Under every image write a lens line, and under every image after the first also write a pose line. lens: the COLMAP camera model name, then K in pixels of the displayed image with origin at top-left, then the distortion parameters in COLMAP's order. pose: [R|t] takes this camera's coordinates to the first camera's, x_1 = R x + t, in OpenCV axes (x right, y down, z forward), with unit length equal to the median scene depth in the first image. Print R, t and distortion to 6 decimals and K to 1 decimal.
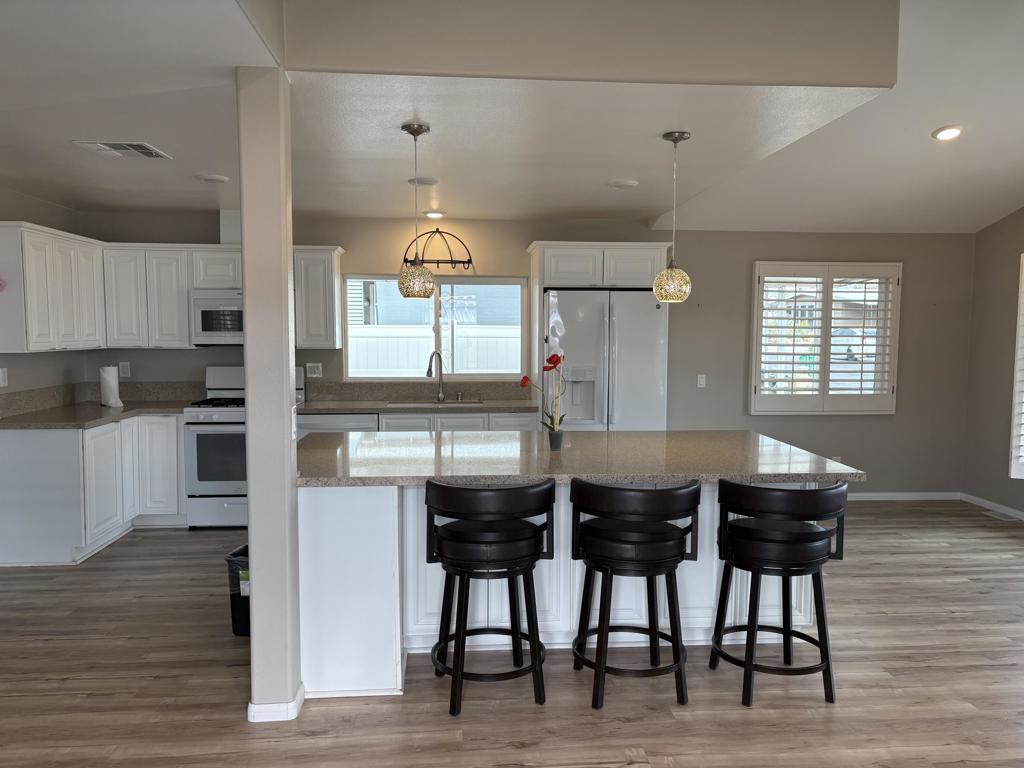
lens RADIAL K [[787.0, 0, 514.6], [0, 787.0, 389.4], [0, 0, 1]] dist [0.024047, -0.024522]
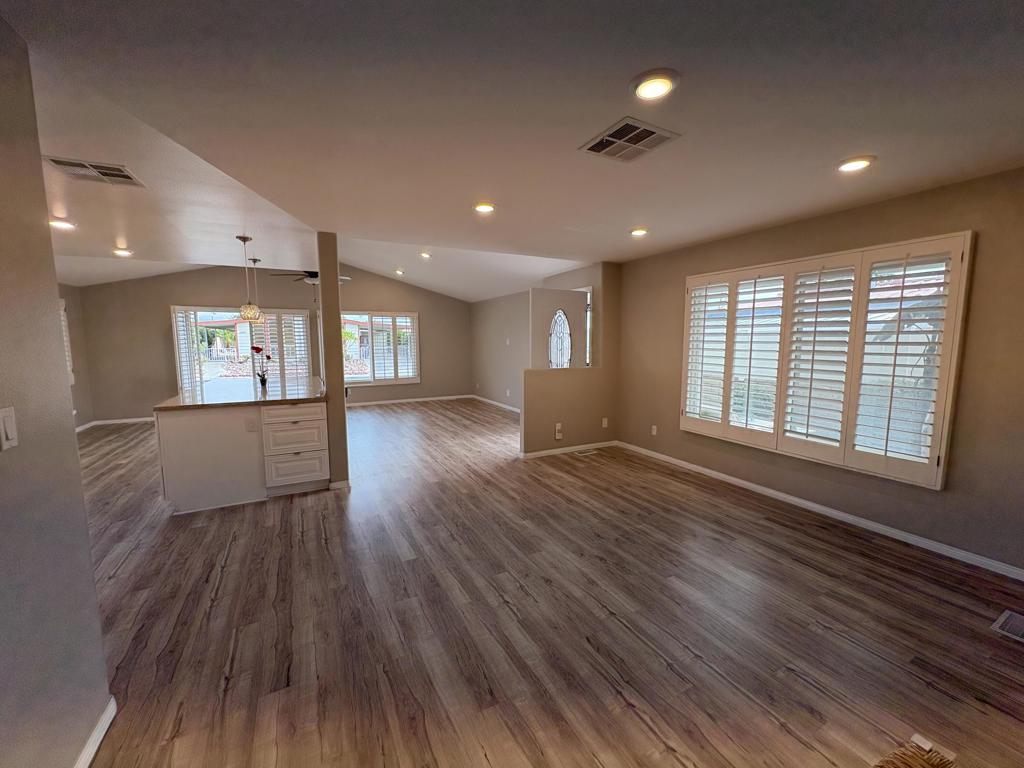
lens RADIAL K [[406.8, 0, 514.9], [0, 406.8, 382.6], [0, 0, 1]] dist [-0.001280, 0.000447]
pose [[-0.392596, -0.101840, 0.914055, -0.883815], [0.075393, 0.986942, 0.142343, -0.034198], [-0.916615, 0.124797, -0.379792, 0.493762]]
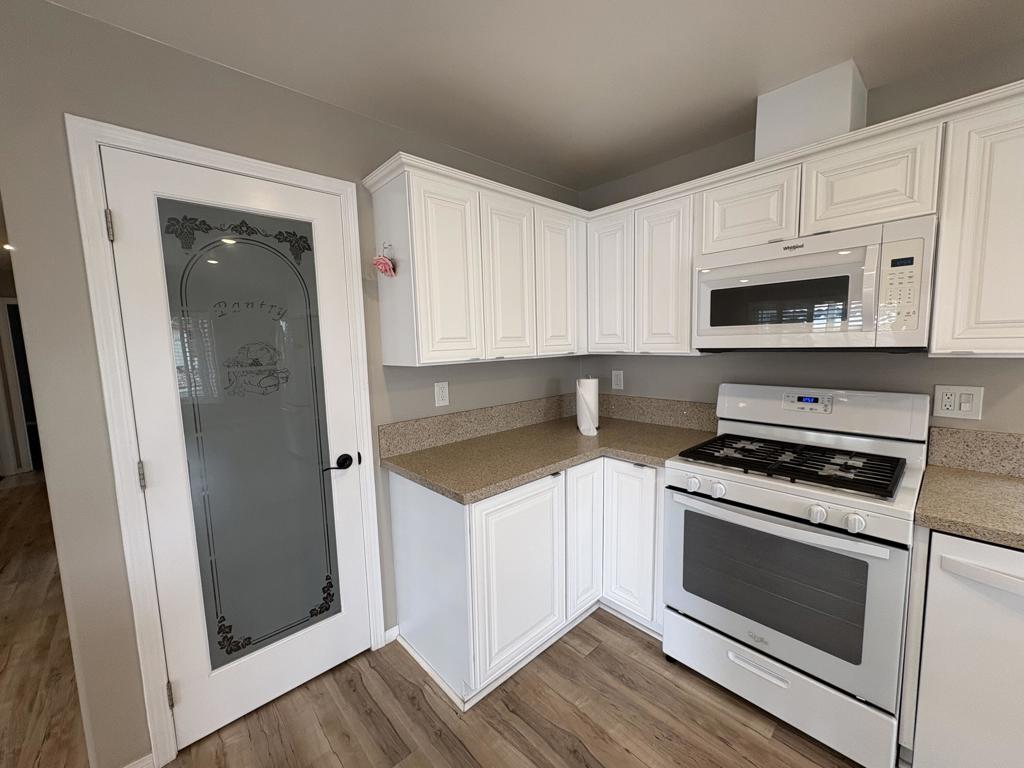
lens RADIAL K [[406.8, 0, 509.2], [0, 406.8, 386.0], [0, 0, 1]] dist [-0.001280, 0.000447]
pose [[0.616325, 0.062372, -0.785018, -0.251341], [-0.030277, 0.997998, 0.055523, -0.042096], [0.786910, -0.010453, 0.616979, 0.704899]]
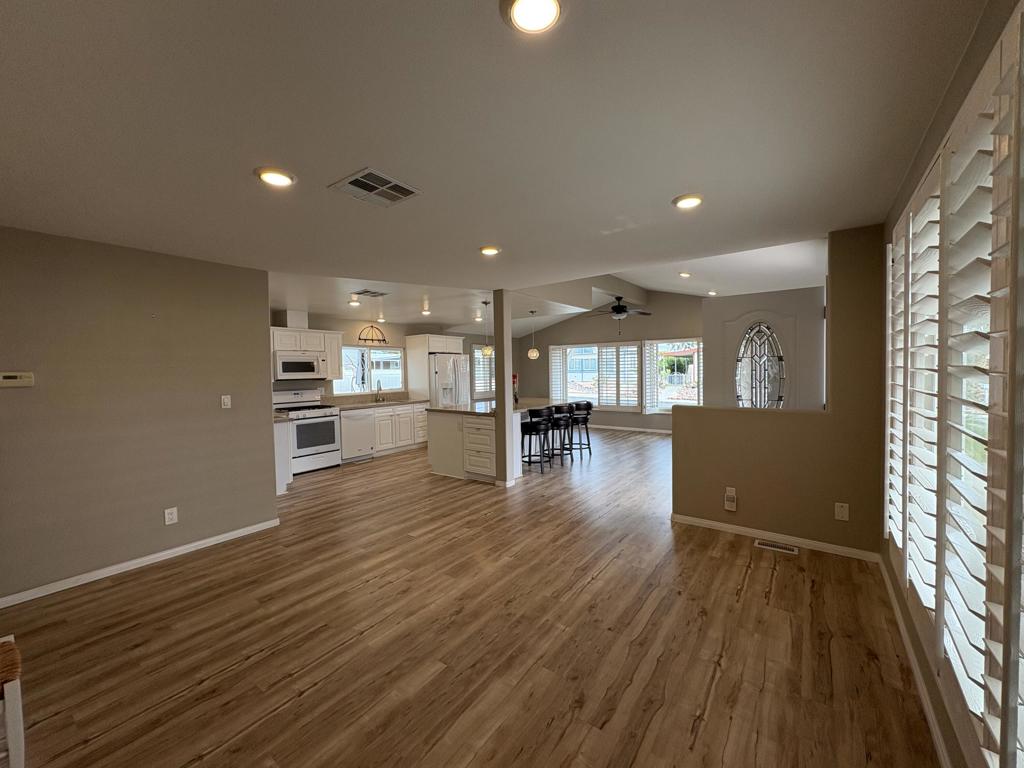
lens RADIAL K [[406.8, 0, 509.3], [0, 406.8, 387.2], [0, 0, 1]] dist [-0.001280, 0.000447]
pose [[0.657680, -0.047493, 0.751798, -0.790995], [0.080373, 0.996738, -0.007344, 0.013399], [-0.748997, 0.065254, 0.659352, -0.063741]]
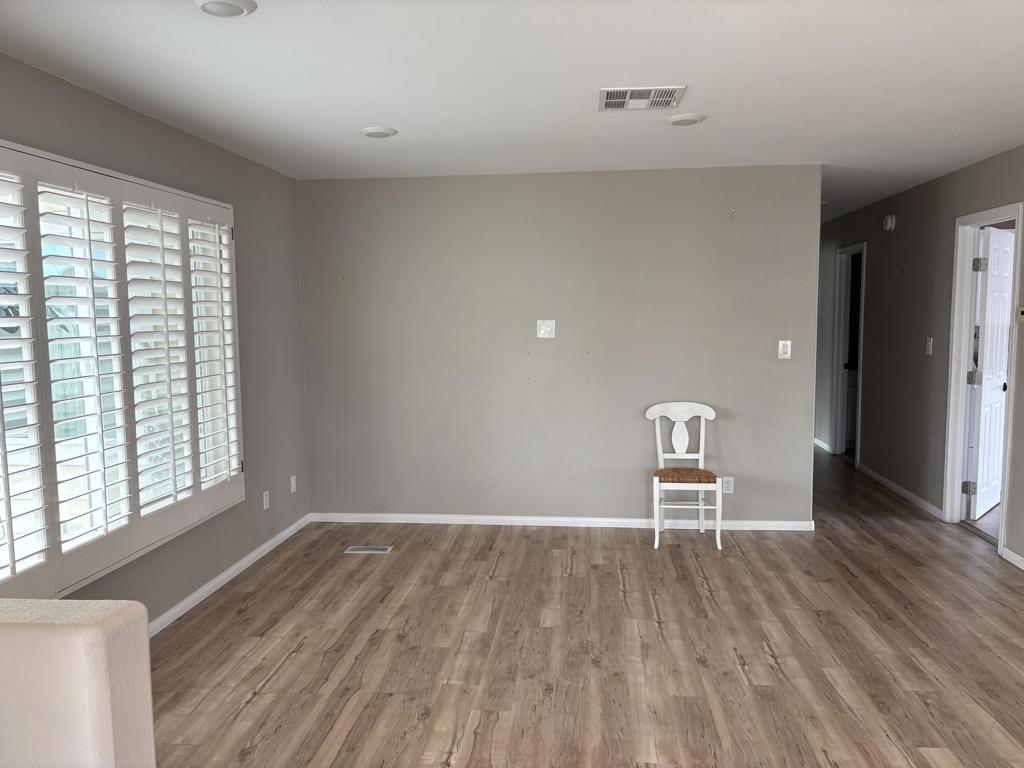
lens RADIAL K [[787.0, 0, 508.9], [0, 787.0, 385.0], [0, 0, 1]] dist [0.024047, -0.024522]
pose [[-0.186454, 0.087777, -0.978535, 0.018332], [-0.065290, 0.992692, 0.101488, -0.019018], [0.980292, 0.082811, -0.179360, 0.281825]]
